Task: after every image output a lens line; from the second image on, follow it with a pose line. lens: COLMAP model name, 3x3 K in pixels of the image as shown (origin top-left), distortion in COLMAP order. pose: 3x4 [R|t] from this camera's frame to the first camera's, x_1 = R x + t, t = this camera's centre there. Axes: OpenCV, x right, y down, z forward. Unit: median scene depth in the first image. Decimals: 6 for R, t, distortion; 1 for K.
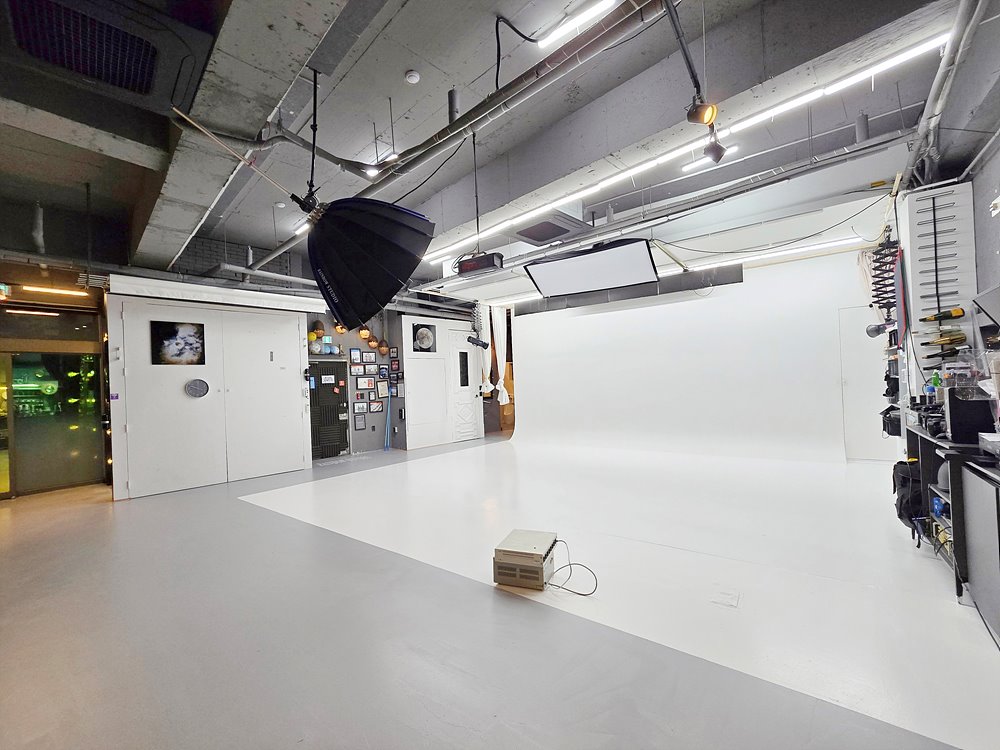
lens RADIAL K [[416.2, 0, 502.5], [0, 416.2, 379.3], [0, 0, 1]] dist [0.000931, -0.000113]
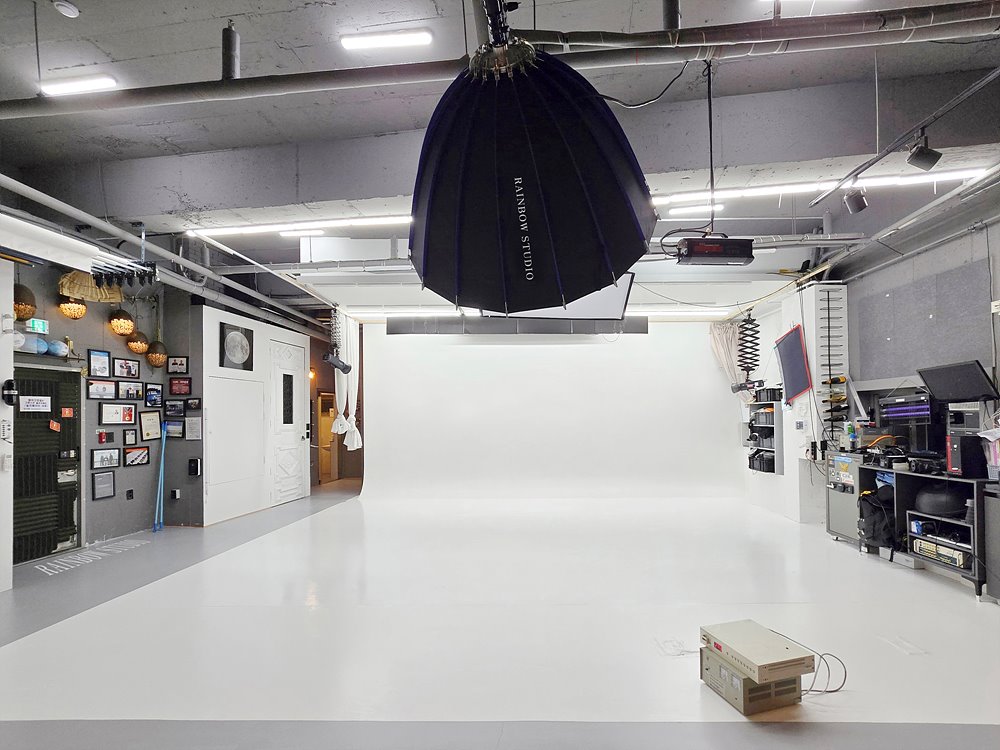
lens RADIAL K [[439.2, 0, 524.7], [0, 439.2, 413.0], [0, 0, 1]] dist [0.000842, -0.000081]
pose [[0.800910, 0.039539, 0.597477, -0.246289], [-0.029762, 0.999213, -0.026230, 0.006785], [-0.598044, 0.003226, 0.801457, 0.203587]]
